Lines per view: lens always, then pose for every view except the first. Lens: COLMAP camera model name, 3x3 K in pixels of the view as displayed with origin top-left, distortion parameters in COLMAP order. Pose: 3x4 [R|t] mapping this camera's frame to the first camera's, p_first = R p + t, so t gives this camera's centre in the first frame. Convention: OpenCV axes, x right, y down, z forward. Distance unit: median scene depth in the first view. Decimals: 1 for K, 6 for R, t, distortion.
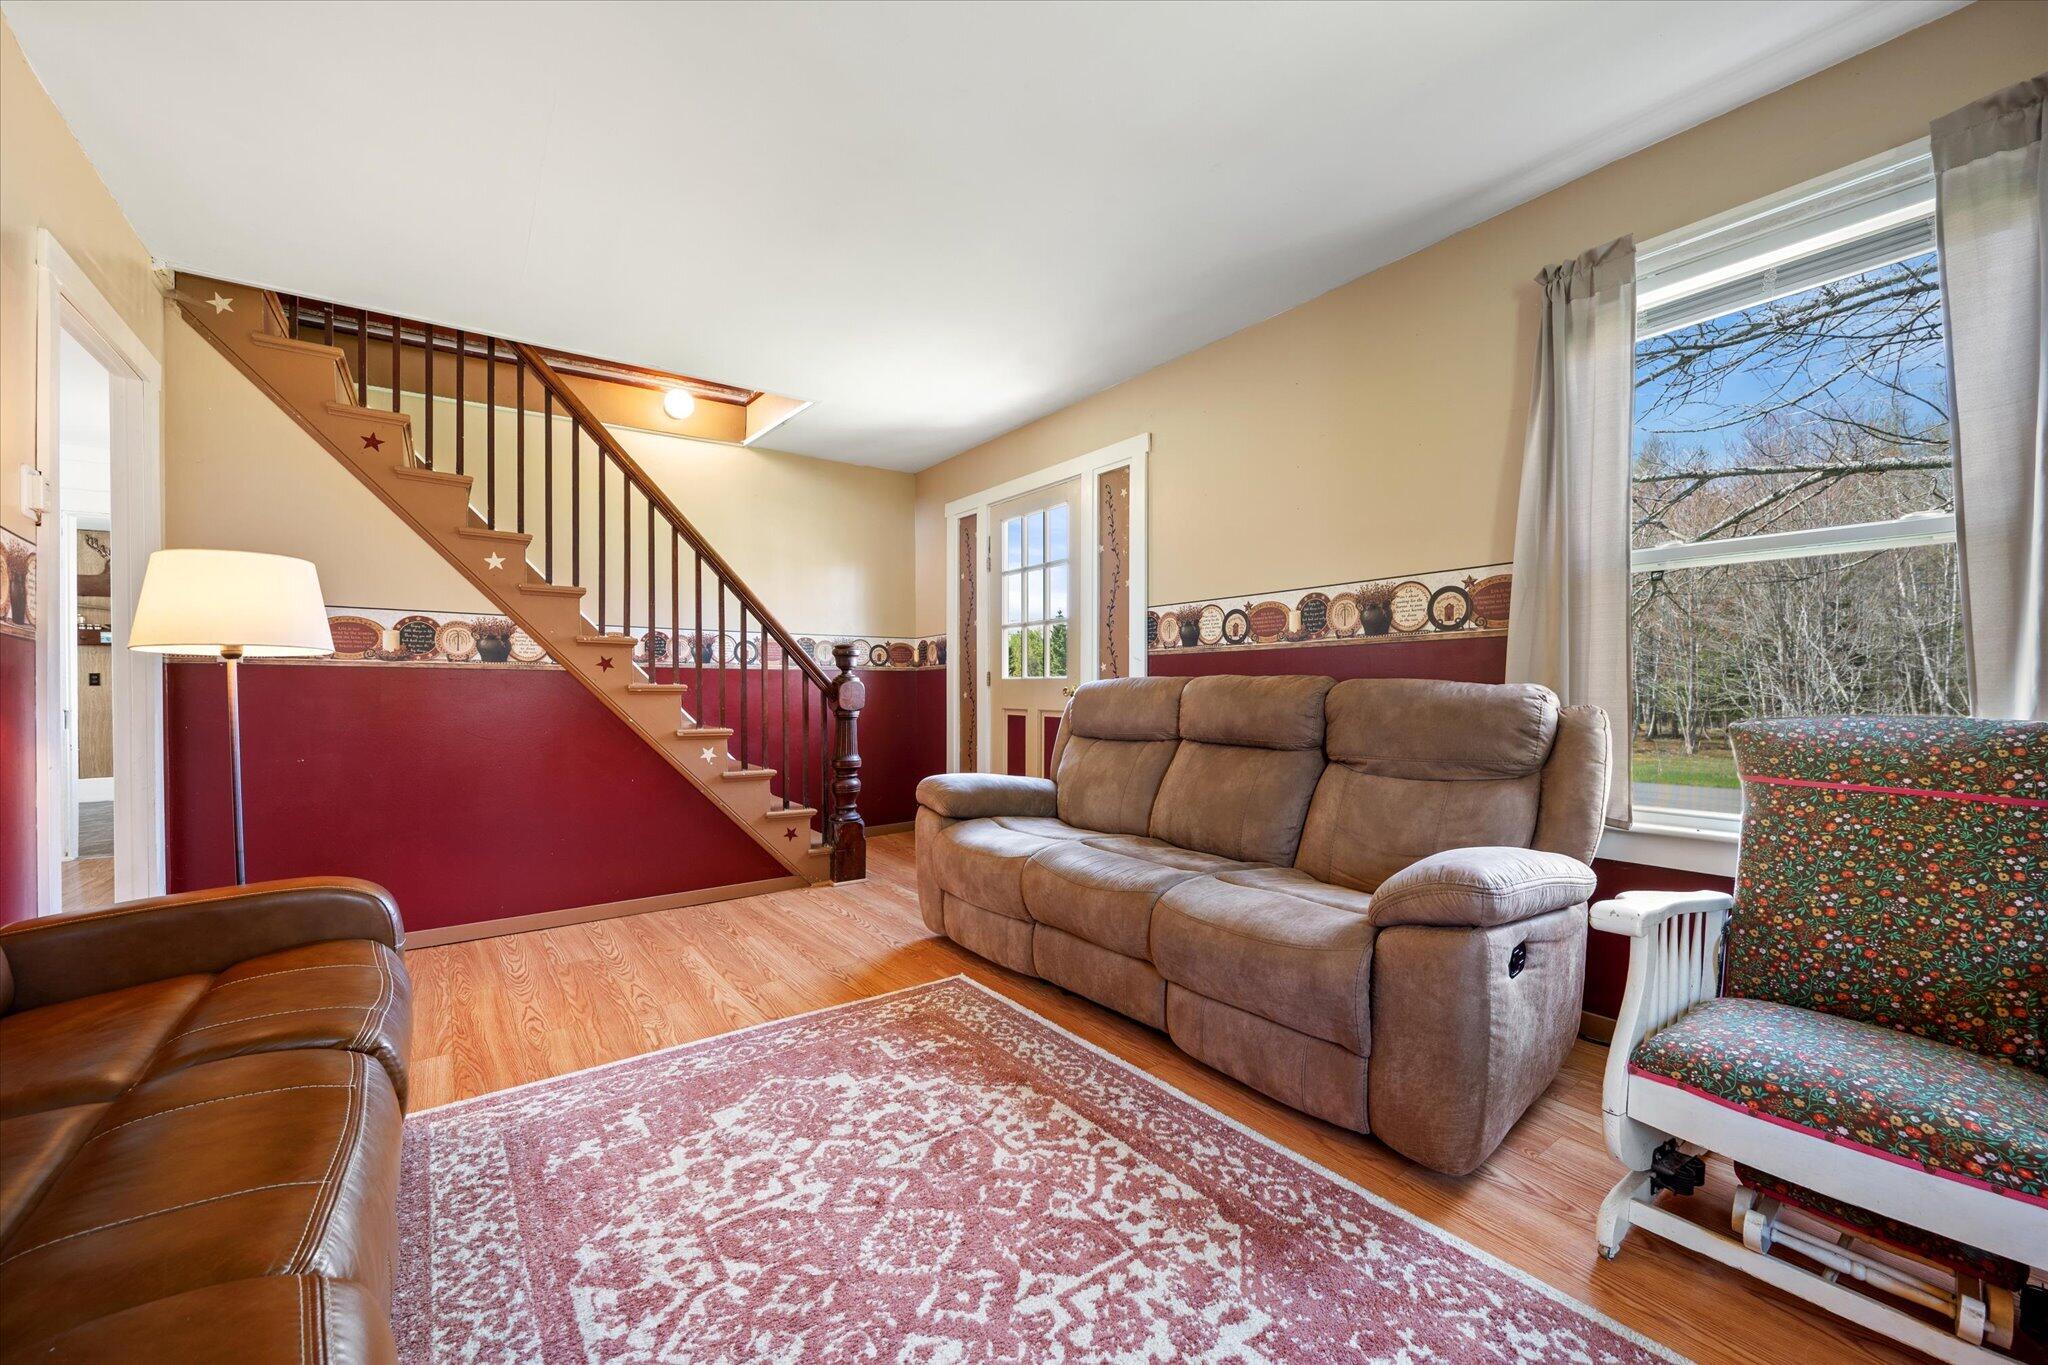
lens RADIAL K [[815.6, 0, 1018.3], [0, 815.6, 688.9], [0, 0, 1]] dist [-0.002666, -0.000149]
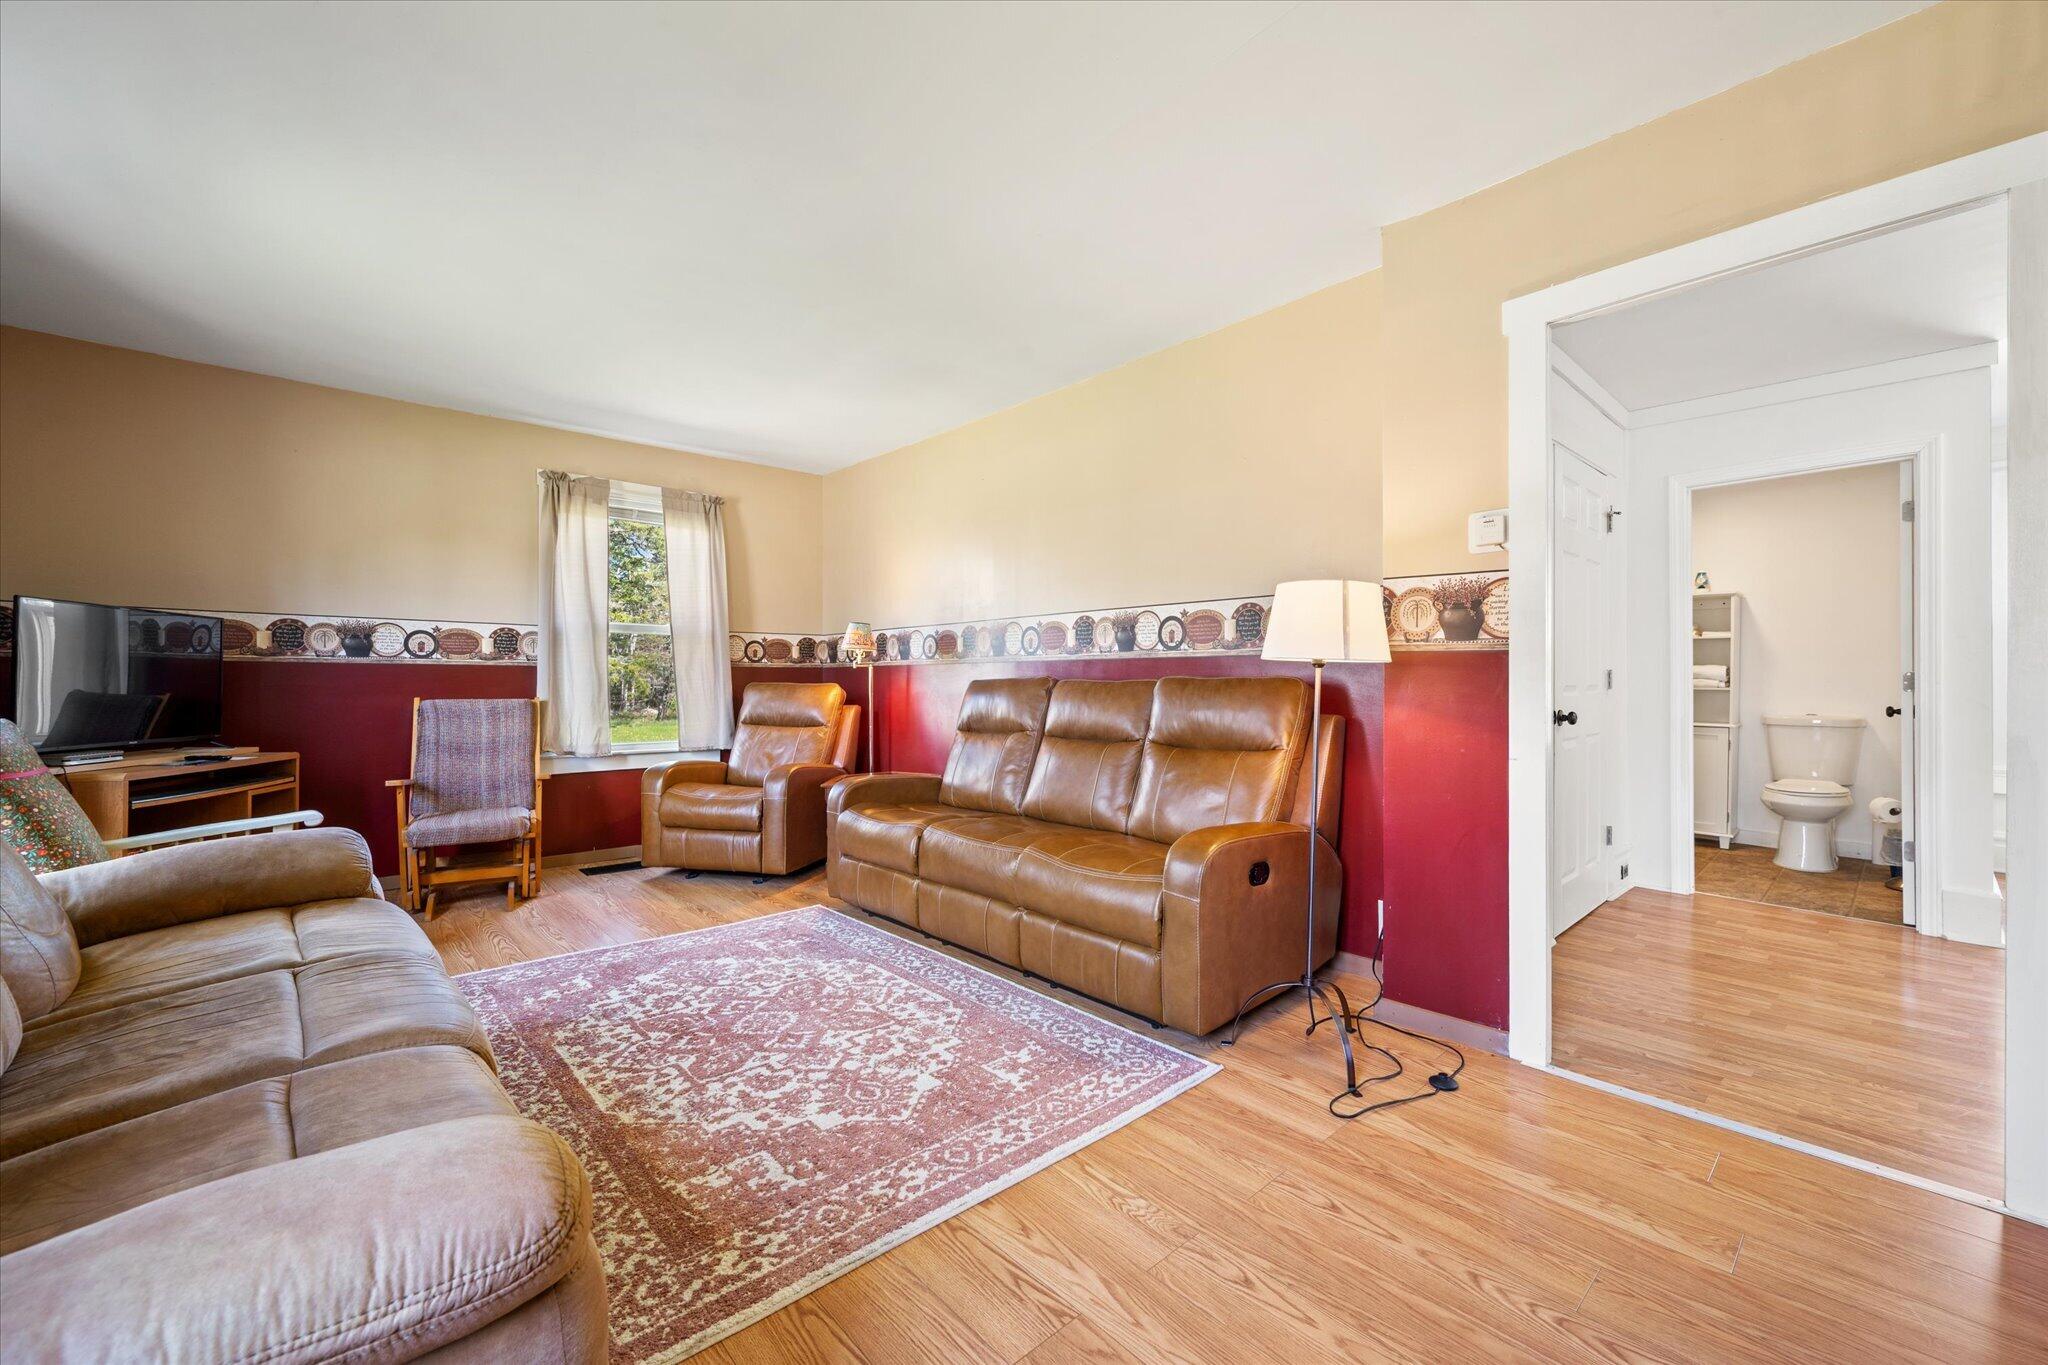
lens RADIAL K [[815.6, 0, 1031.5], [0, 815.6, 682.1], [0, 0, 1]] dist [-0.002666, -0.000149]
pose [[-0.993155, 0.005641, -0.116670, -0.402743], [0.005136, 0.999976, 0.004626, -0.024076], [0.116693, 0.003995, -0.993160, 2.281025]]
